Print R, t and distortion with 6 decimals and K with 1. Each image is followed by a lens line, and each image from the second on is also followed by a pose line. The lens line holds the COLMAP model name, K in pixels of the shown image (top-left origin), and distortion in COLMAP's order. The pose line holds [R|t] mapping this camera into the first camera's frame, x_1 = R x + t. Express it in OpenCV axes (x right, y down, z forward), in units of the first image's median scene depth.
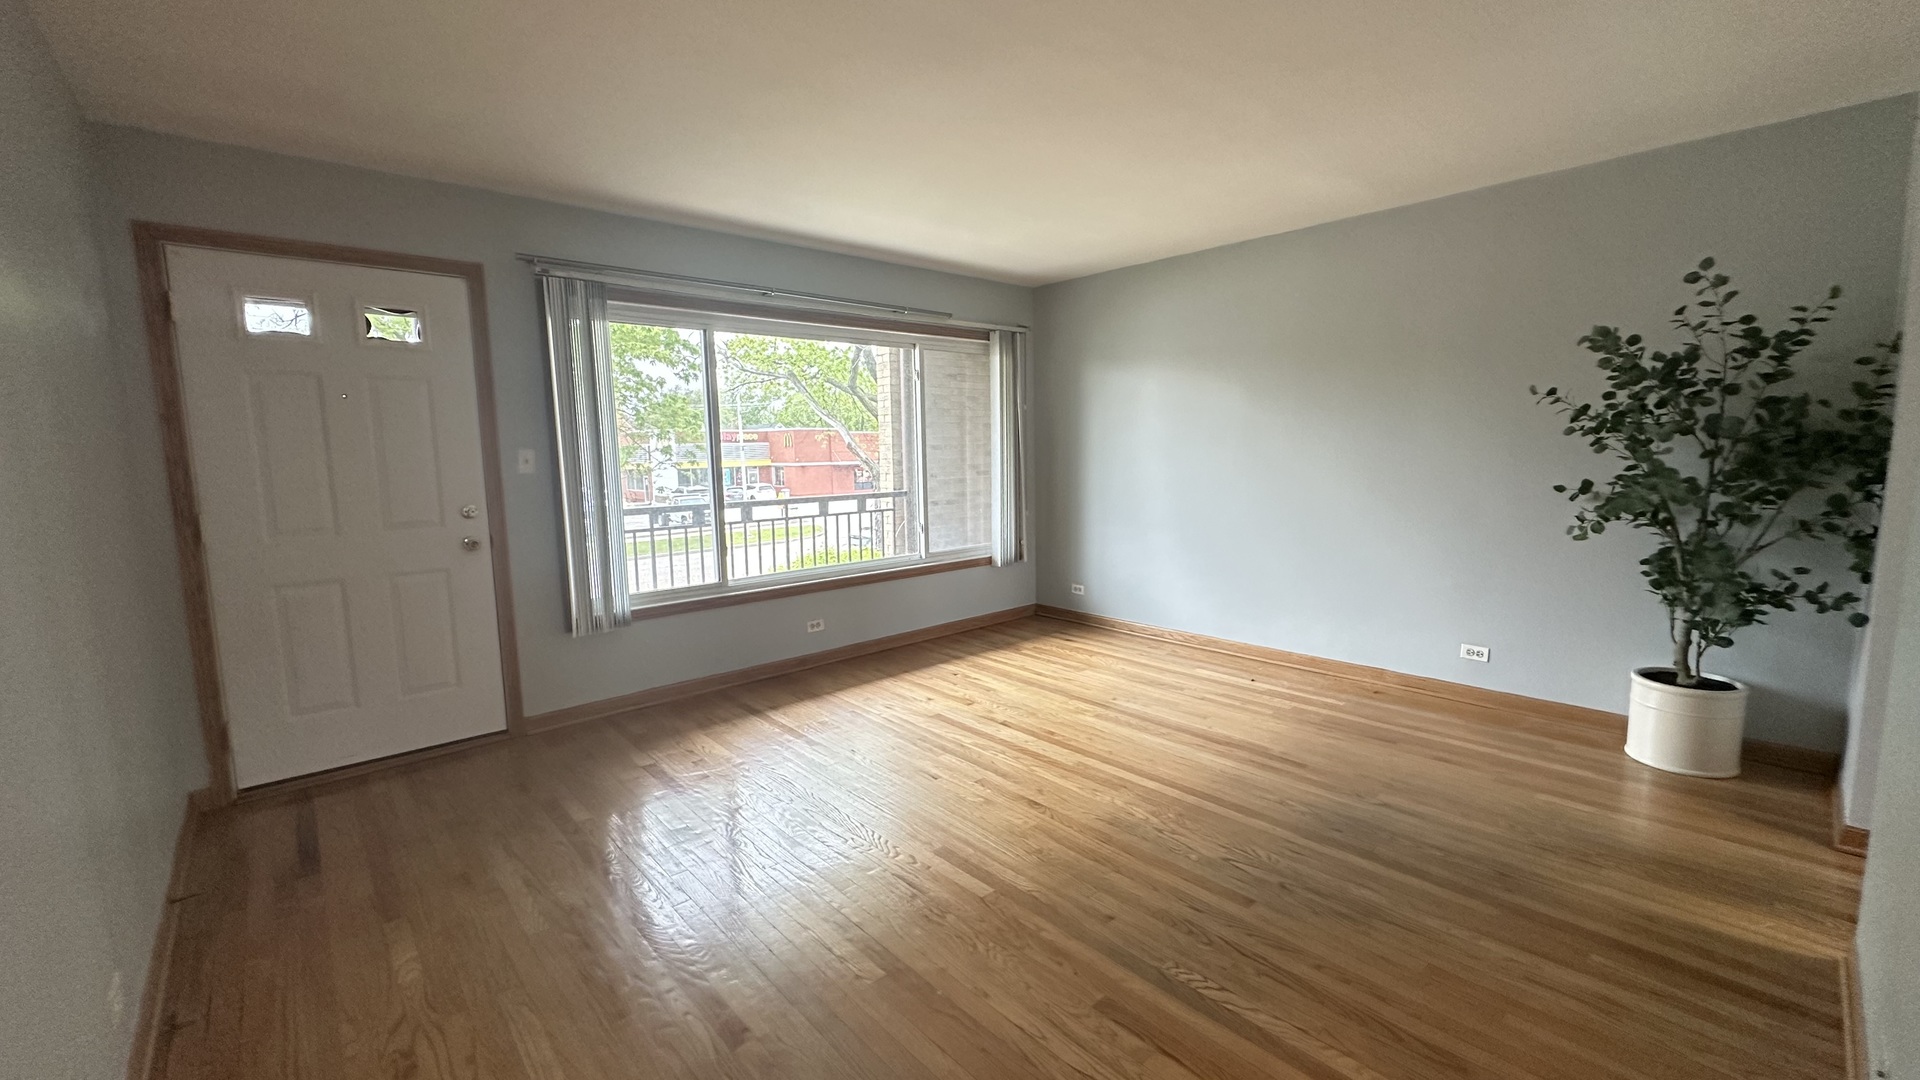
lens RADIAL K [[762.9, 0, 976.2], [0, 762.9, 541.5], [0, 0, 1]] dist [0.000643, 0.000405]
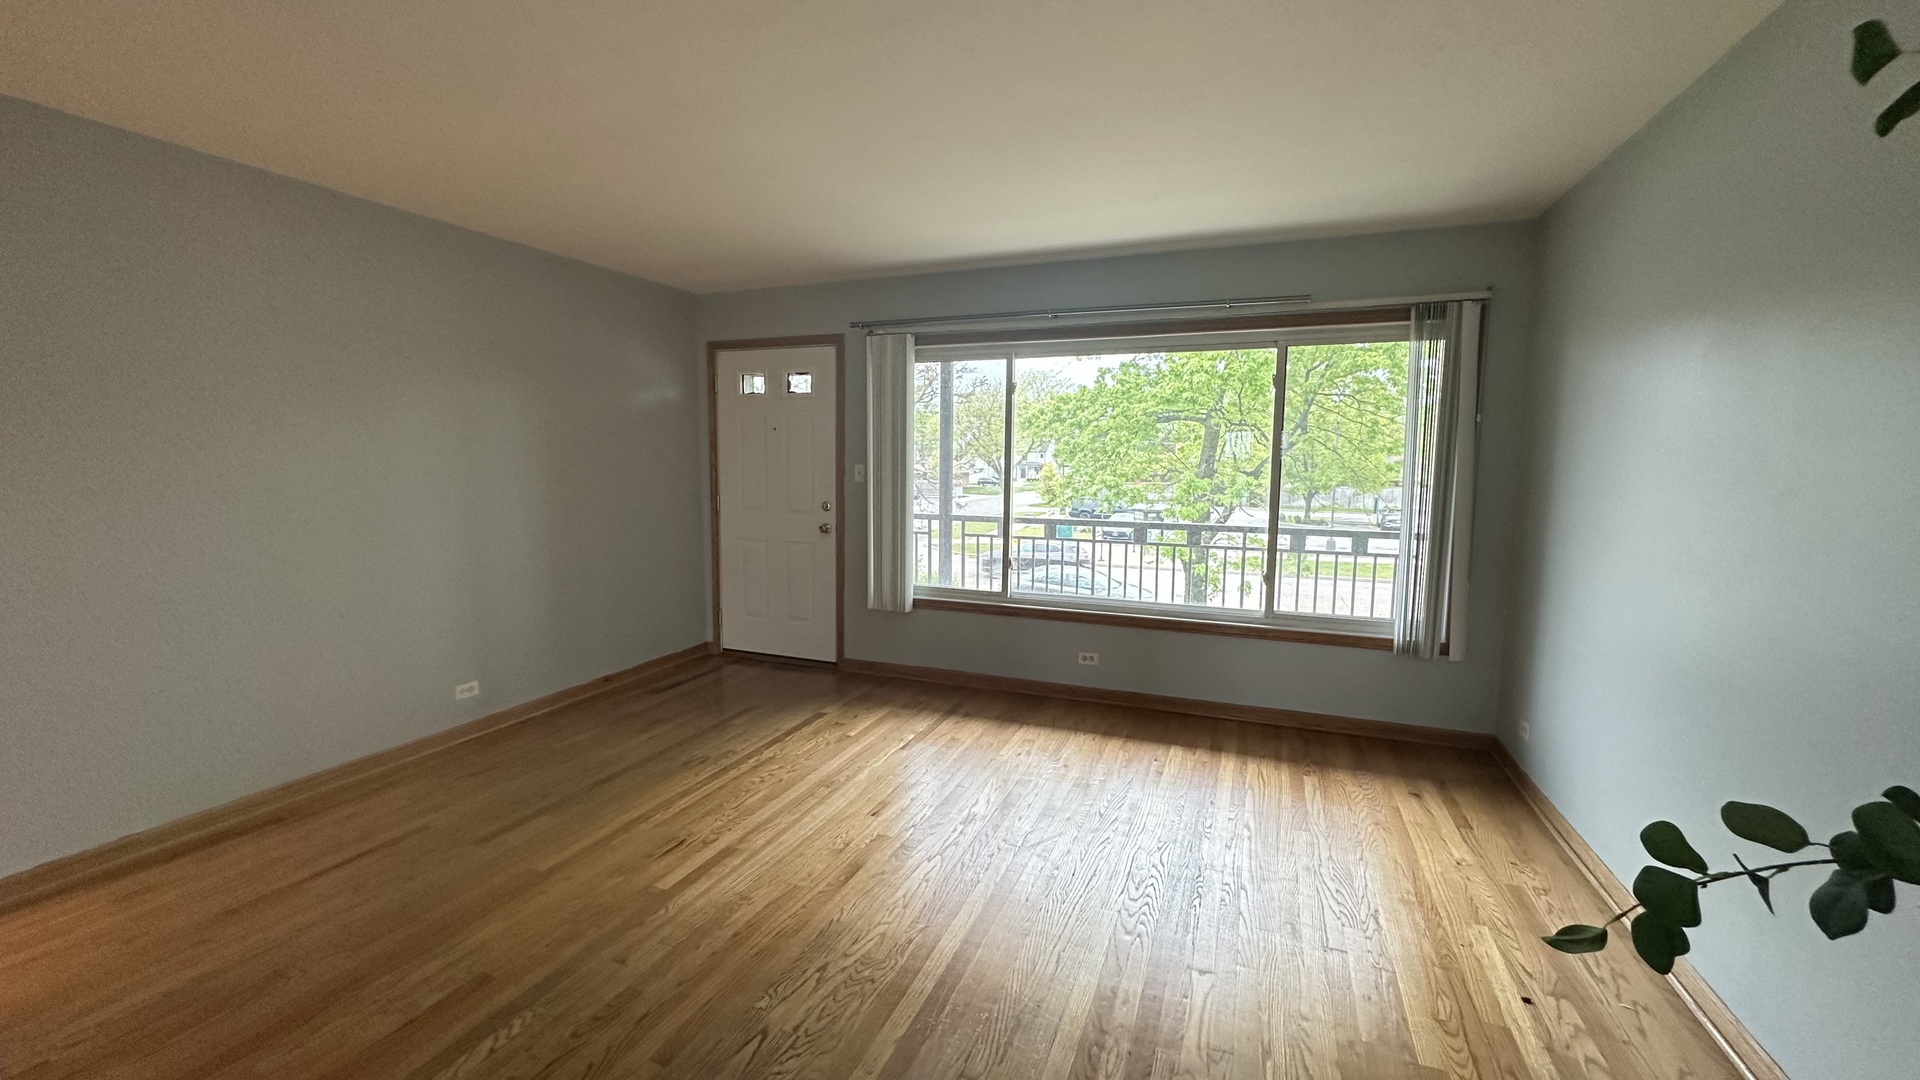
lens RADIAL K [[762.9, 0, 934.3], [0, 762.9, 542.0], [0, 0, 1]] dist [0.000643, 0.000405]
pose [[0.415100, 0.111121, -0.902964, 0.635212], [-0.128037, 0.989770, 0.062944, -0.076433], [0.900721, 0.089484, 0.425081, 0.500619]]
